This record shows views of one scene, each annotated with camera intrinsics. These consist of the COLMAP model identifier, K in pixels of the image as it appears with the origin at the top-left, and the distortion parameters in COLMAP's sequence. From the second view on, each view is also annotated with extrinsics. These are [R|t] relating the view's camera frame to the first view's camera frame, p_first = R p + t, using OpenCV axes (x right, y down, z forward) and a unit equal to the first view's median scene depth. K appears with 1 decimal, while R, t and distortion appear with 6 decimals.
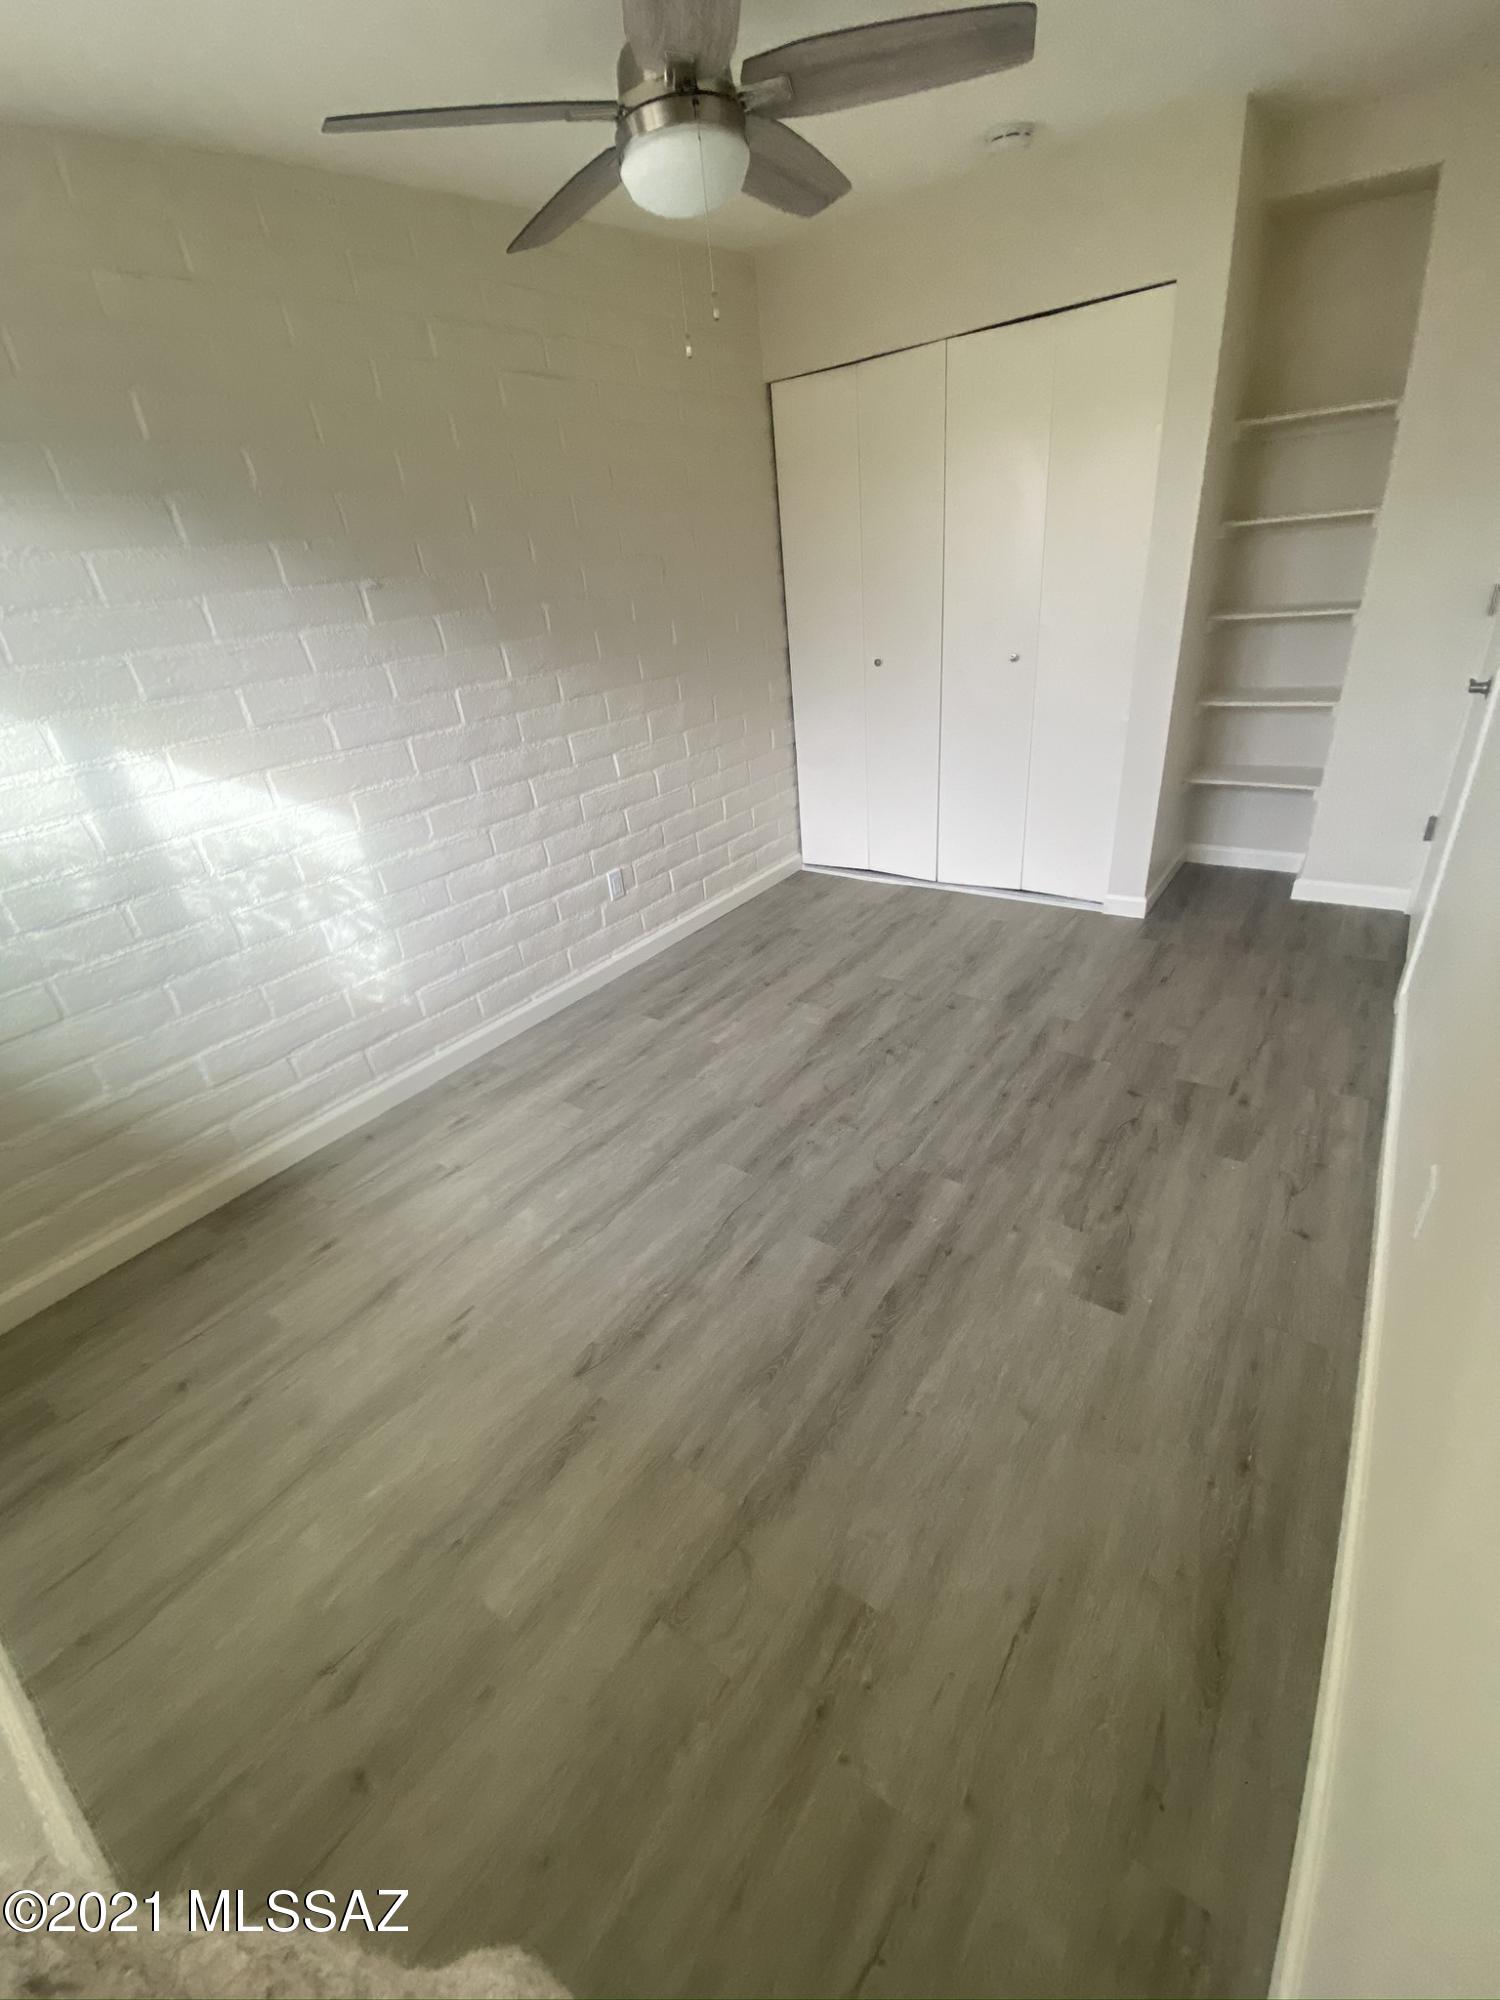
lens RADIAL K [[812.5, 0, 743.8], [0, 812.5, 1001.0], [0, 0, 1]] dist [0.014299, -0.018352]
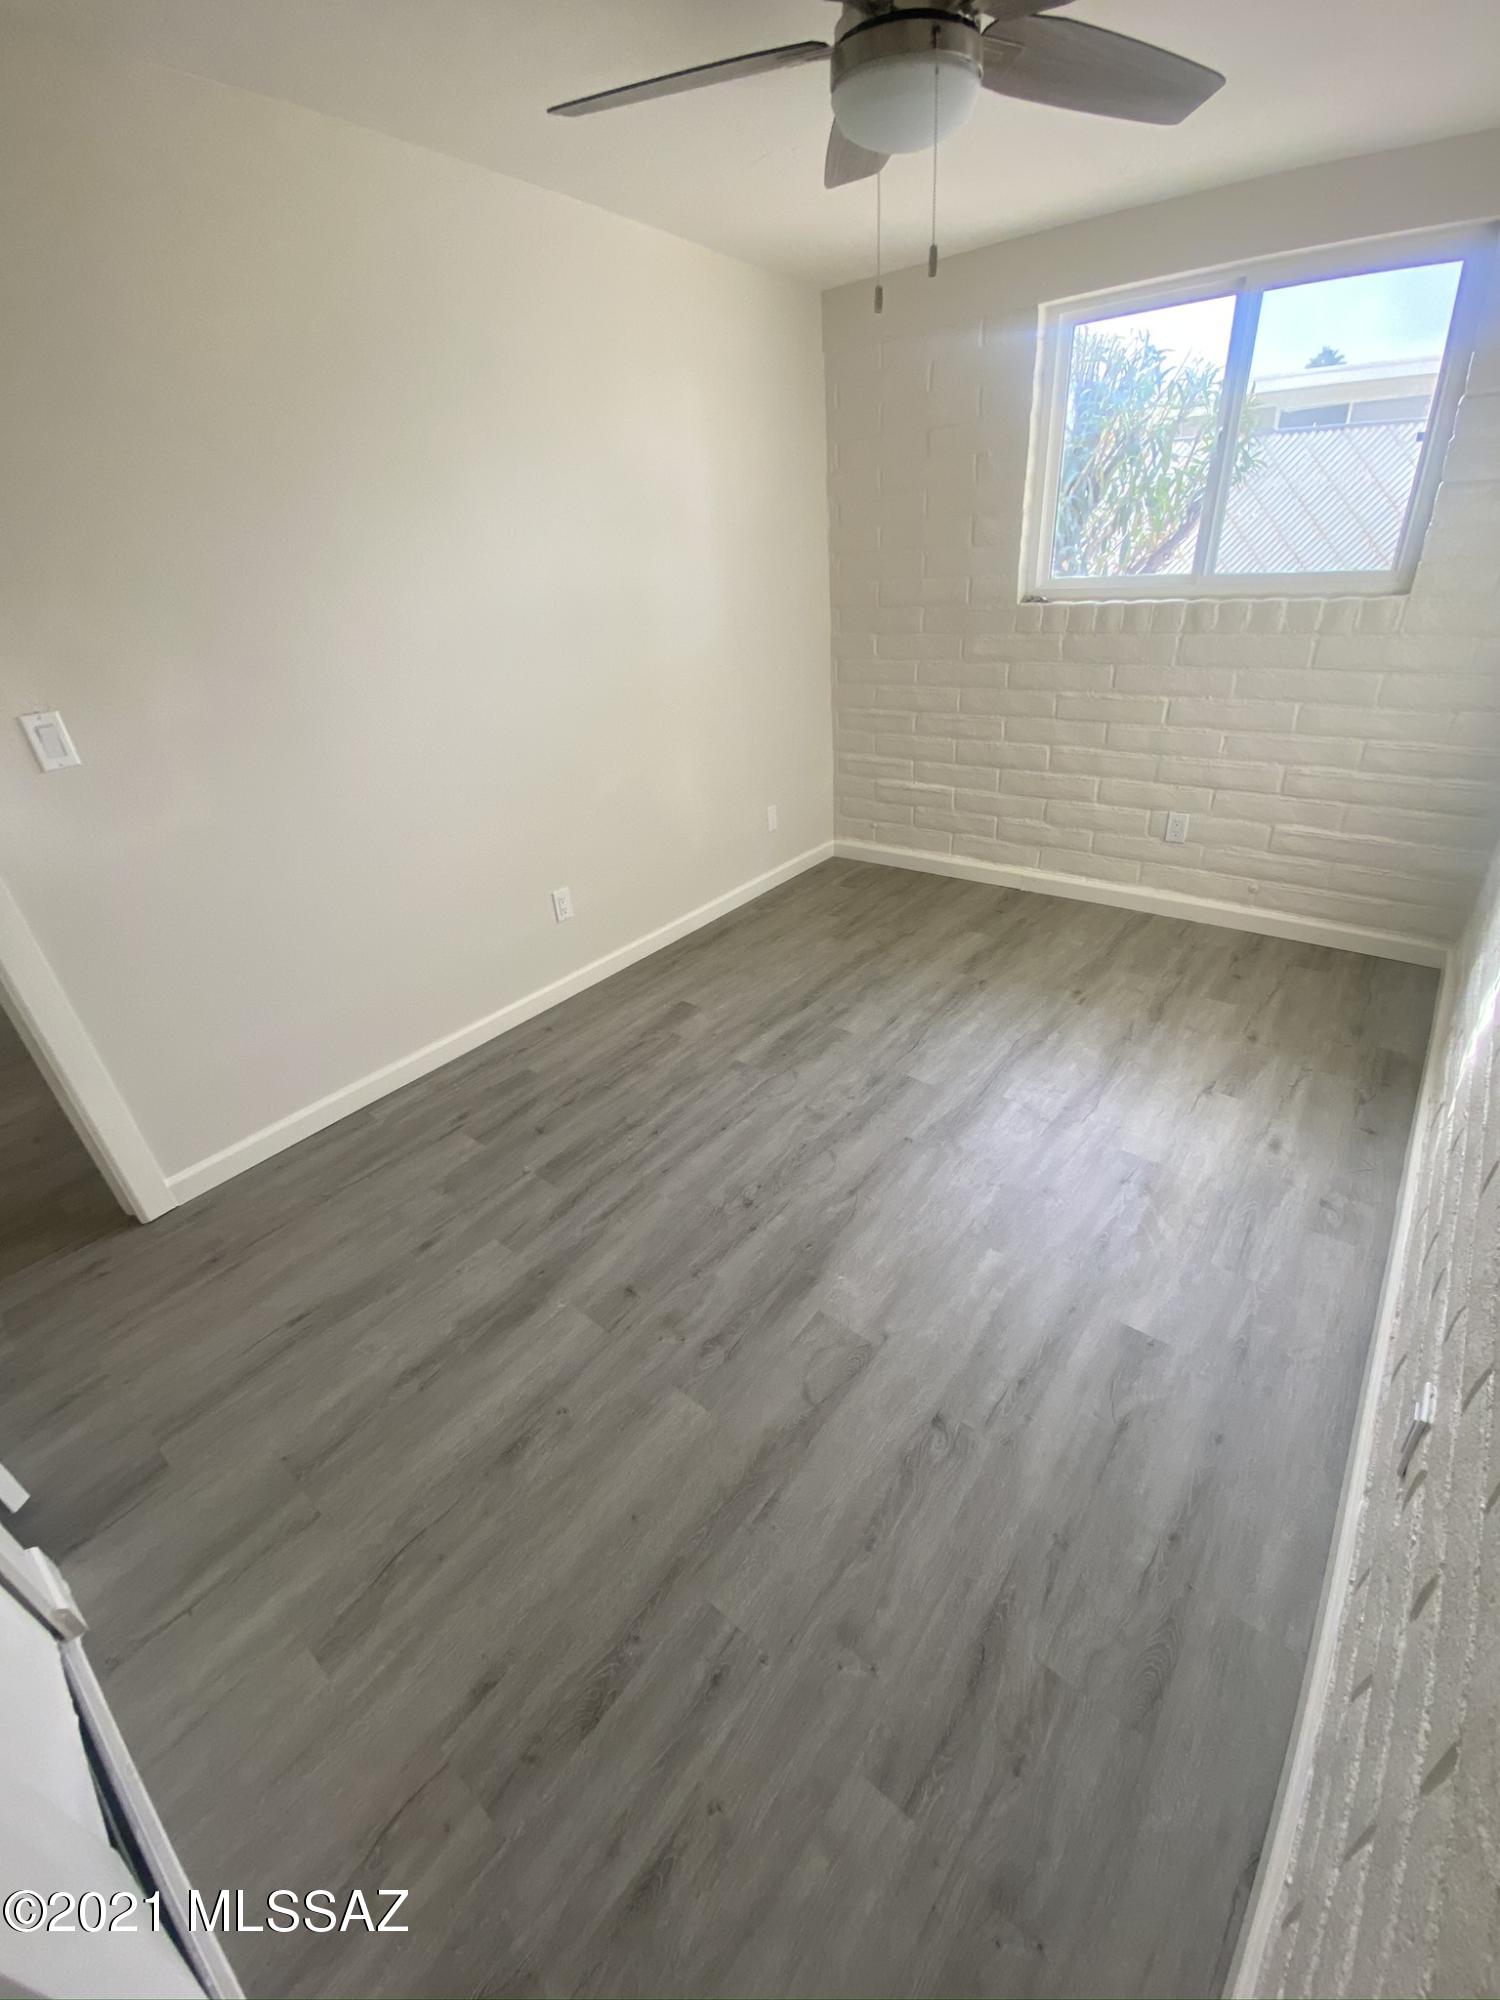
lens RADIAL K [[812.5, 0, 743.8], [0, 812.5, 1001.0], [0, 0, 1]] dist [0.014299, -0.018352]
pose [[-0.981978, 0.134977, 0.132287, 0.065289], [0.185066, 0.544803, 0.817887, -0.835118], [0.038326, 0.827630, -0.559965, 1.554036]]
